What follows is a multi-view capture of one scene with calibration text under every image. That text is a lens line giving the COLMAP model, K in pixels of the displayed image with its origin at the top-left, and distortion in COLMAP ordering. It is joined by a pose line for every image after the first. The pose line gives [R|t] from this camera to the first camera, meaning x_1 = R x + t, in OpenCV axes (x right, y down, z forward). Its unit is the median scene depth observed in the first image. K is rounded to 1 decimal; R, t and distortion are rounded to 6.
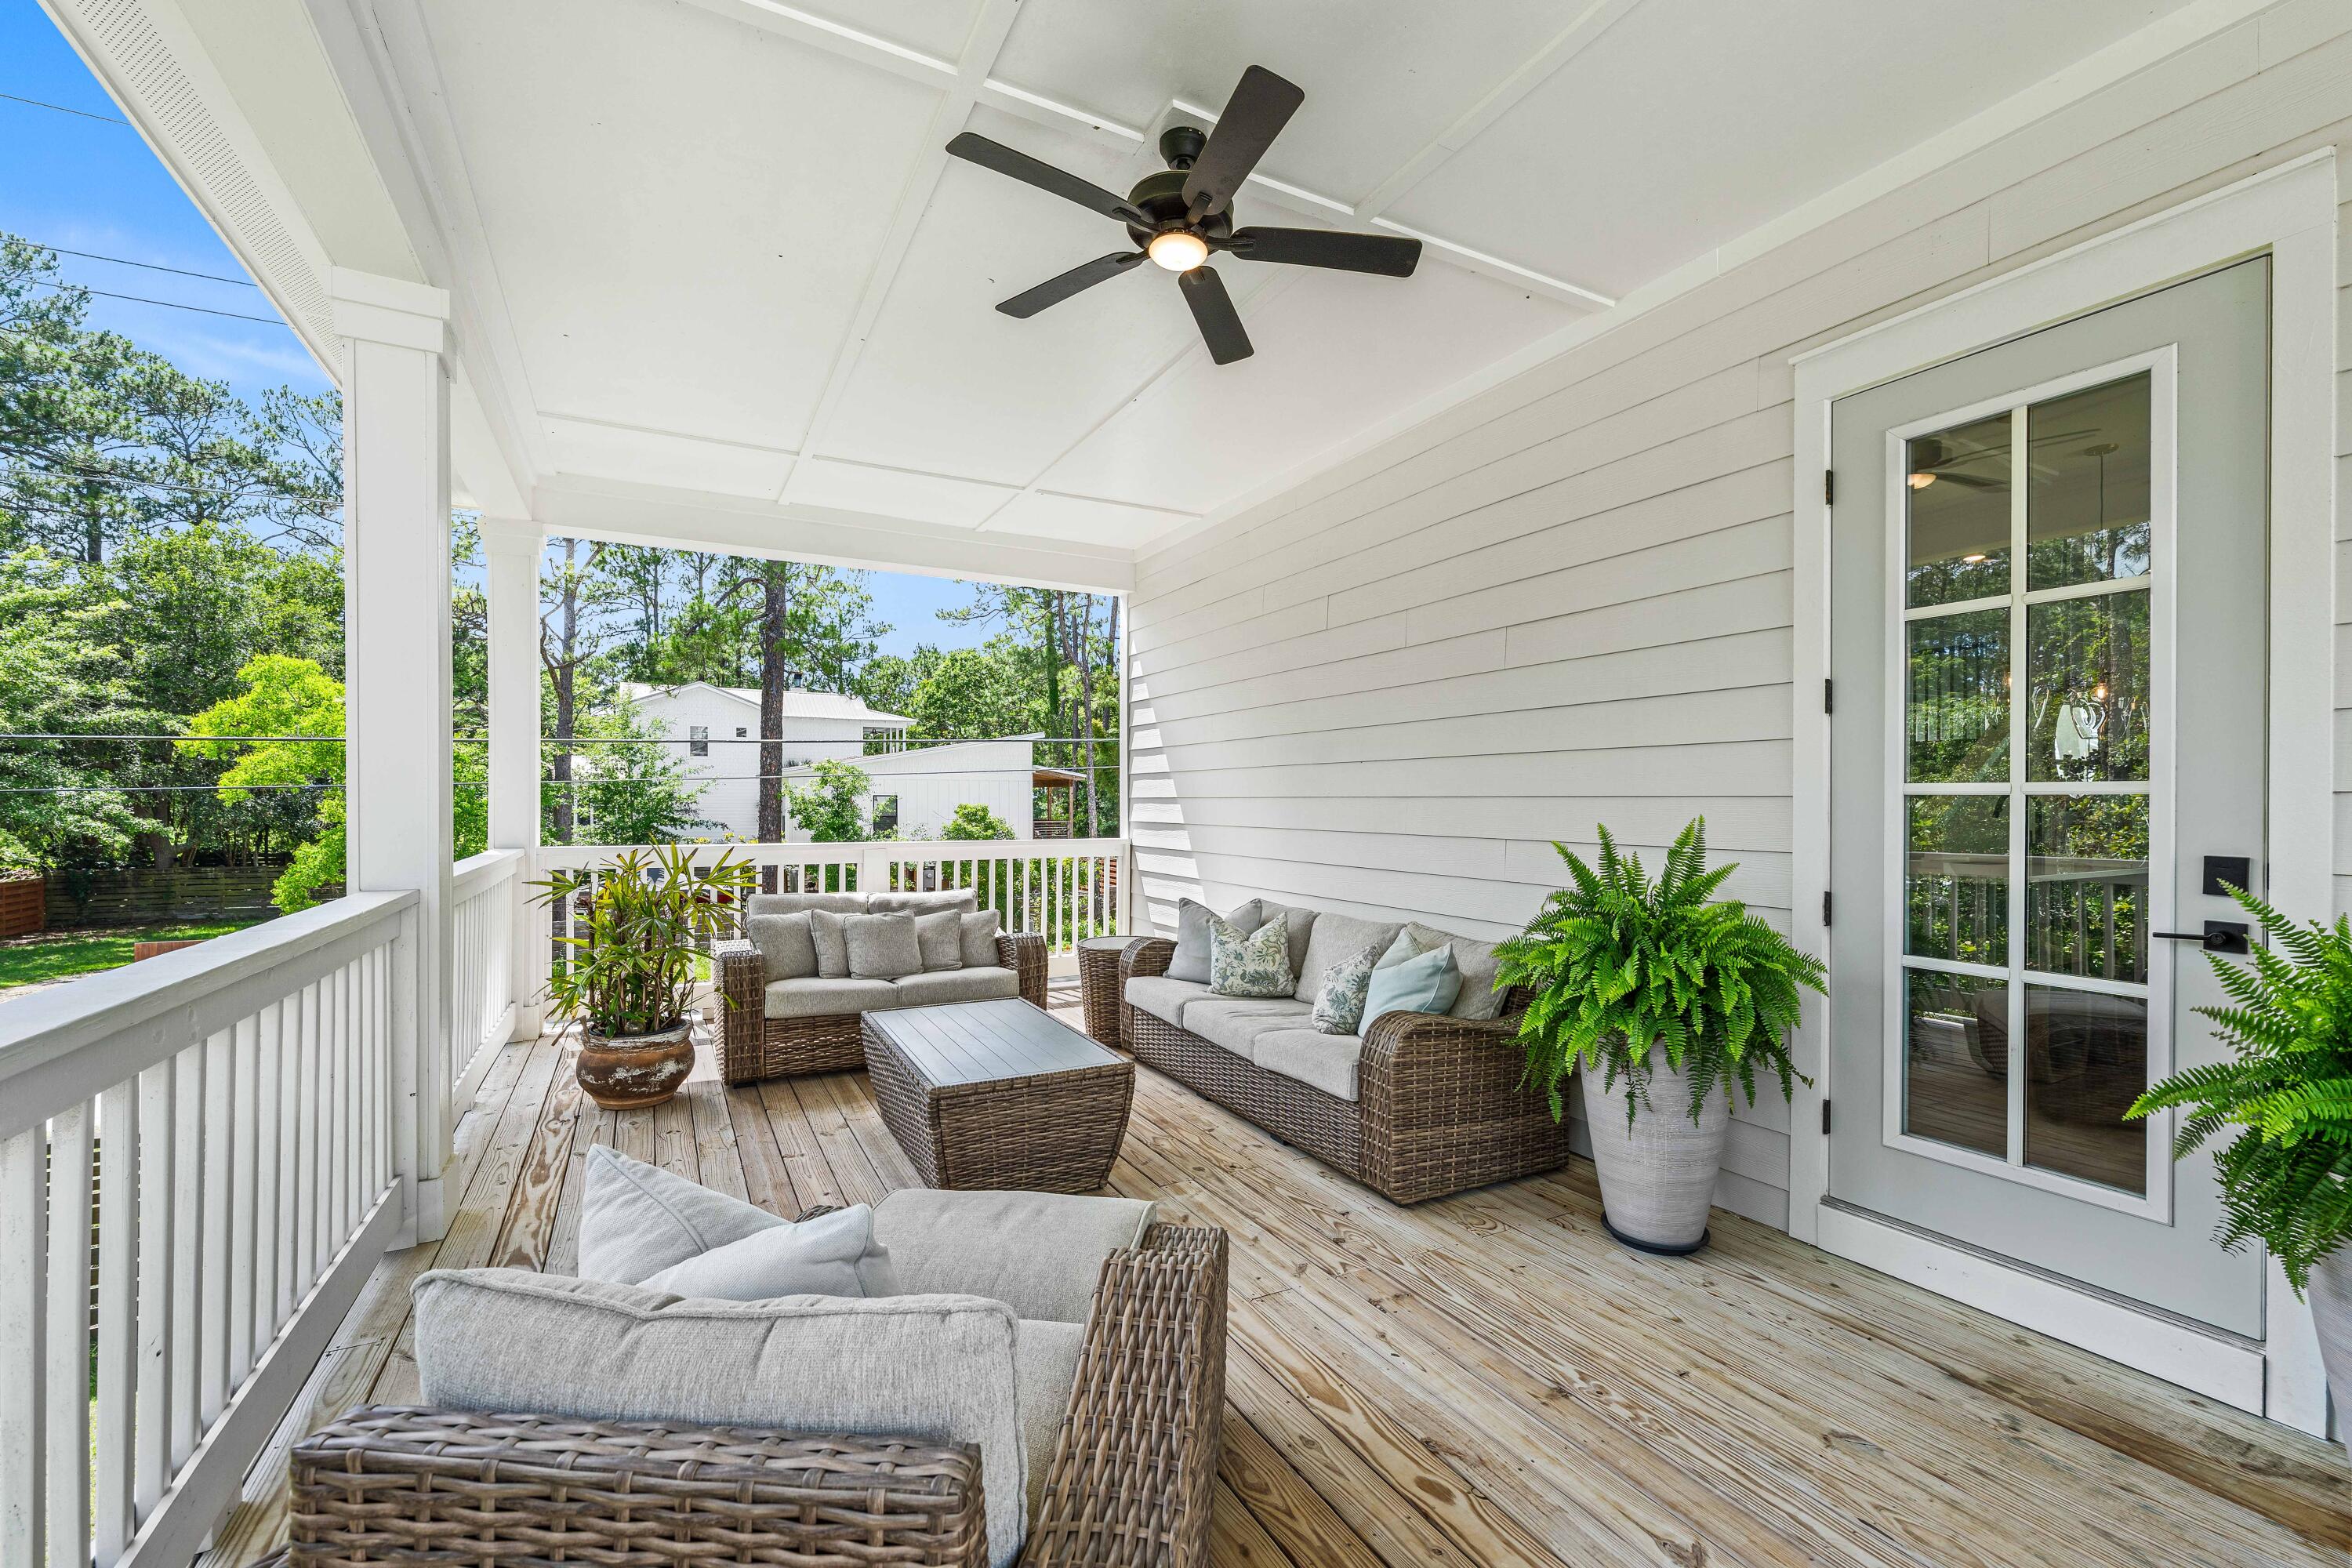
lens RADIAL K [[970.1, 0, 1170.1], [0, 970.1, 798.0], [0, 0, 1]] dist [0.001144, -0.000001]
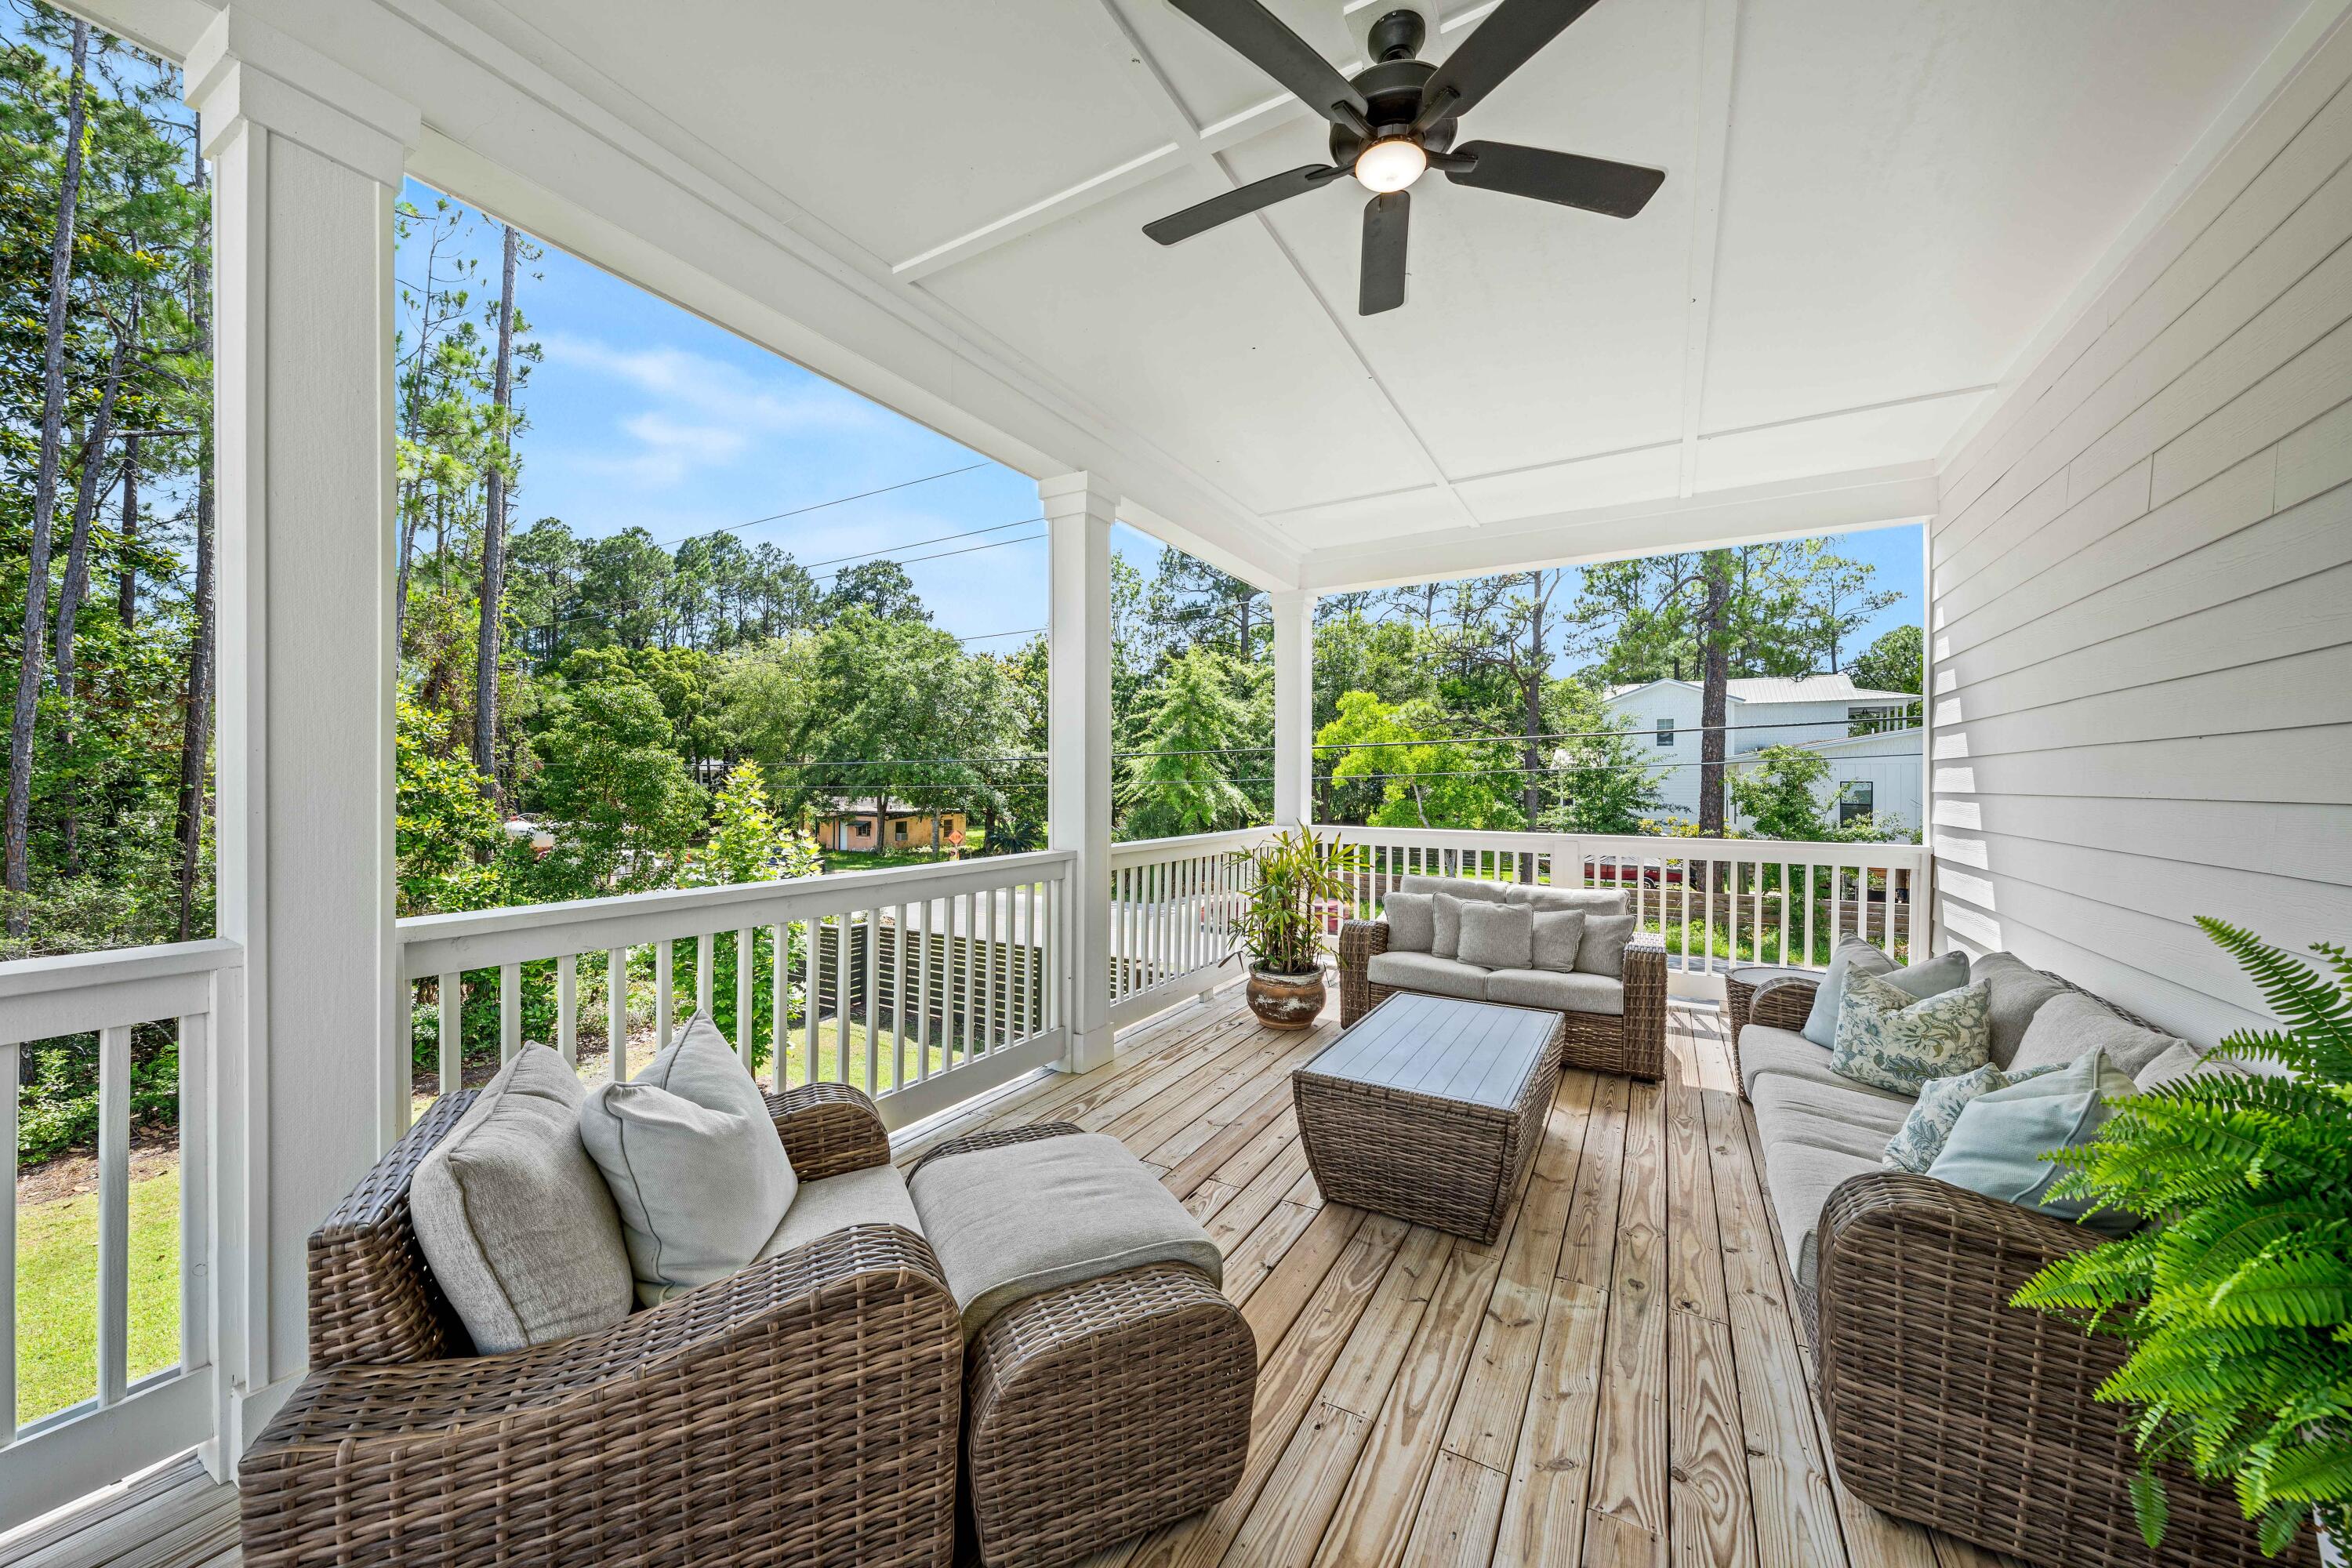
lens RADIAL K [[836.8, 0, 1176.0], [0, 836.8, 784.0], [0, 0, 1]] dist [-0.000327, -0.000057]
pose [[0.530674, 0.001464, -0.847575, 0.198368], [-0.000374, 0.999999, 0.001493, -0.007412], [0.847576, -0.000475, 0.530674, 0.168586]]
